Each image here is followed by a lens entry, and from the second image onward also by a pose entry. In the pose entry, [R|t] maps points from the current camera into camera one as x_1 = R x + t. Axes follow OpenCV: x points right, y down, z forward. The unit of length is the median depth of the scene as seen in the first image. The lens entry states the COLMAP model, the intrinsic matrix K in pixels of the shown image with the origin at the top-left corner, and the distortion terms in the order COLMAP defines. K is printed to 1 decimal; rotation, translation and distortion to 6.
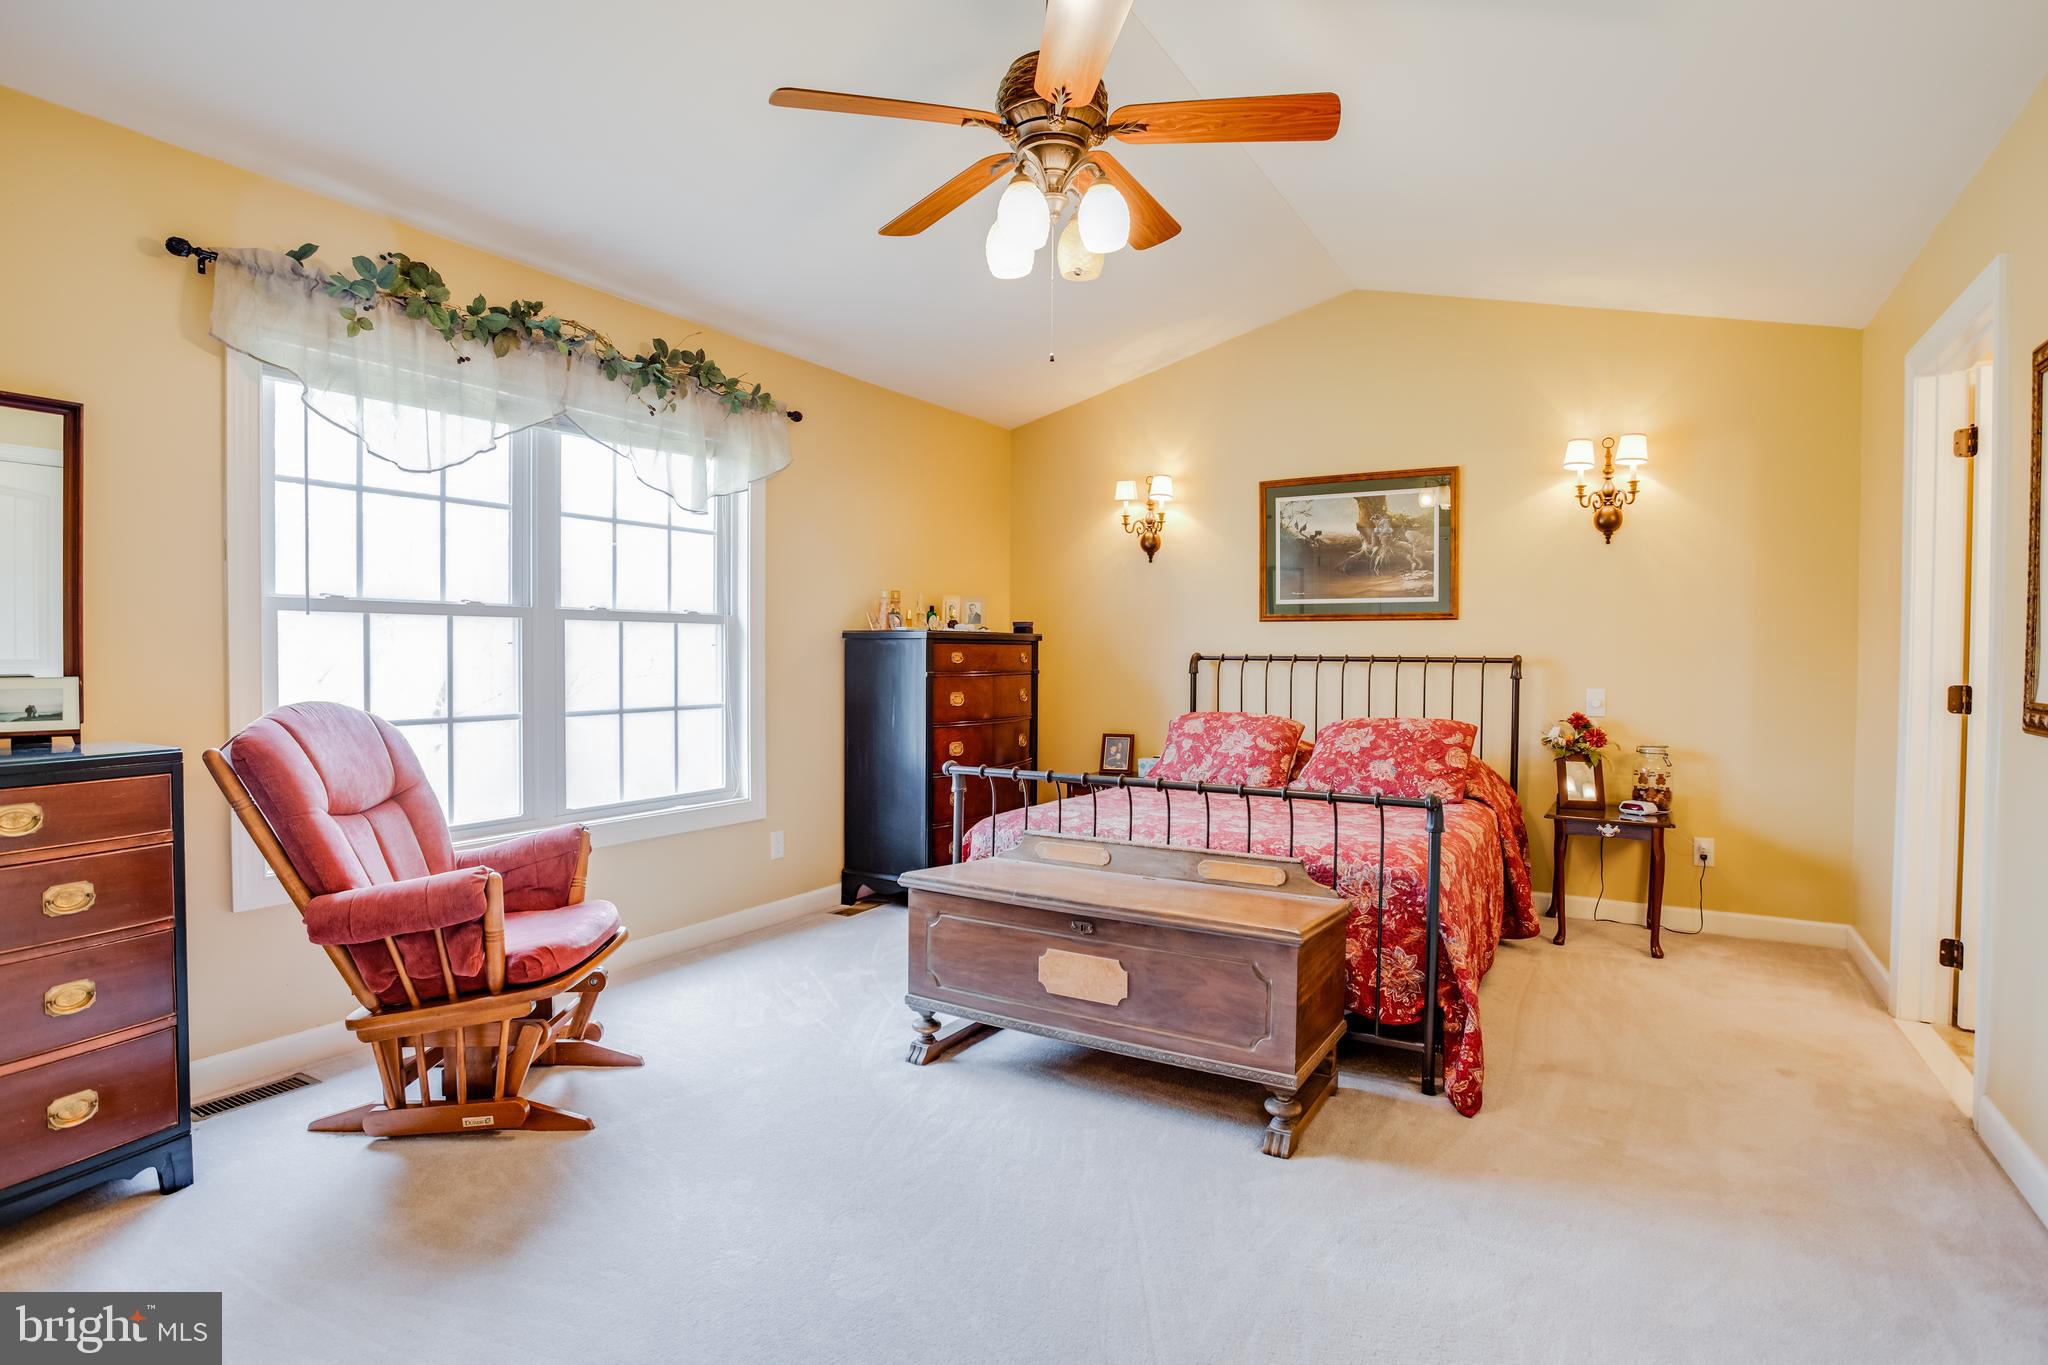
lens RADIAL K [[1033.9, 0, 1019.9], [0, 1033.9, 670.9], [0, 0, 1]] dist [-0.067193, 0.031389]
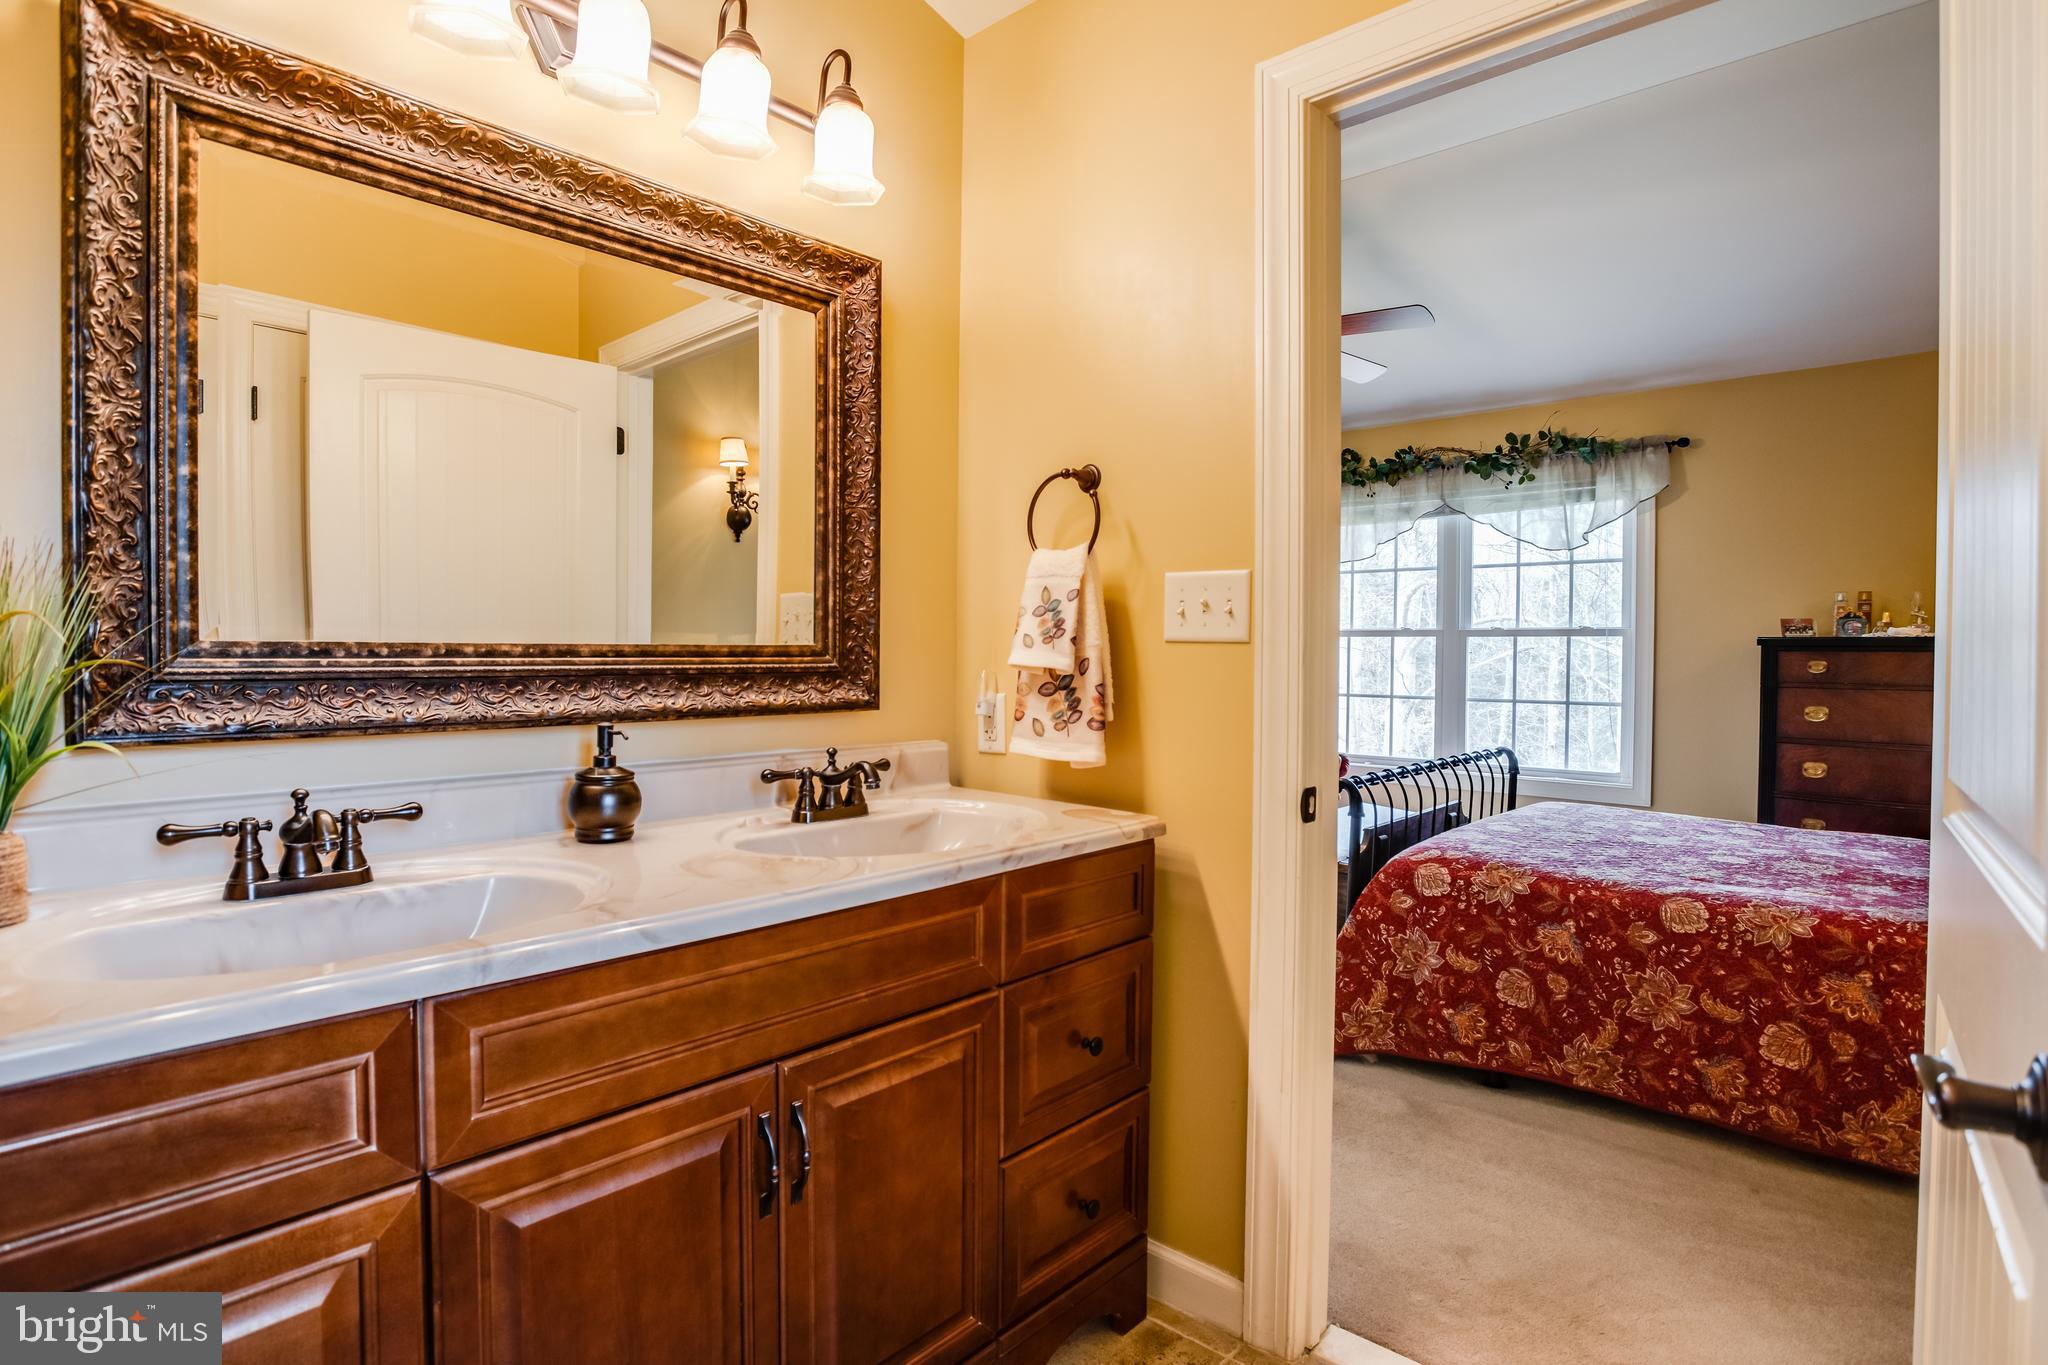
lens RADIAL K [[1033.9, 0, 1019.9], [0, 1033.9, 670.9], [0, 0, 1]] dist [-0.067193, 0.031389]
pose [[-0.203303, 0.017129, -0.978966, 1.132217], [-0.013915, 0.999695, 0.020382, -0.021403], [0.979017, 0.017766, -0.203003, 0.640365]]
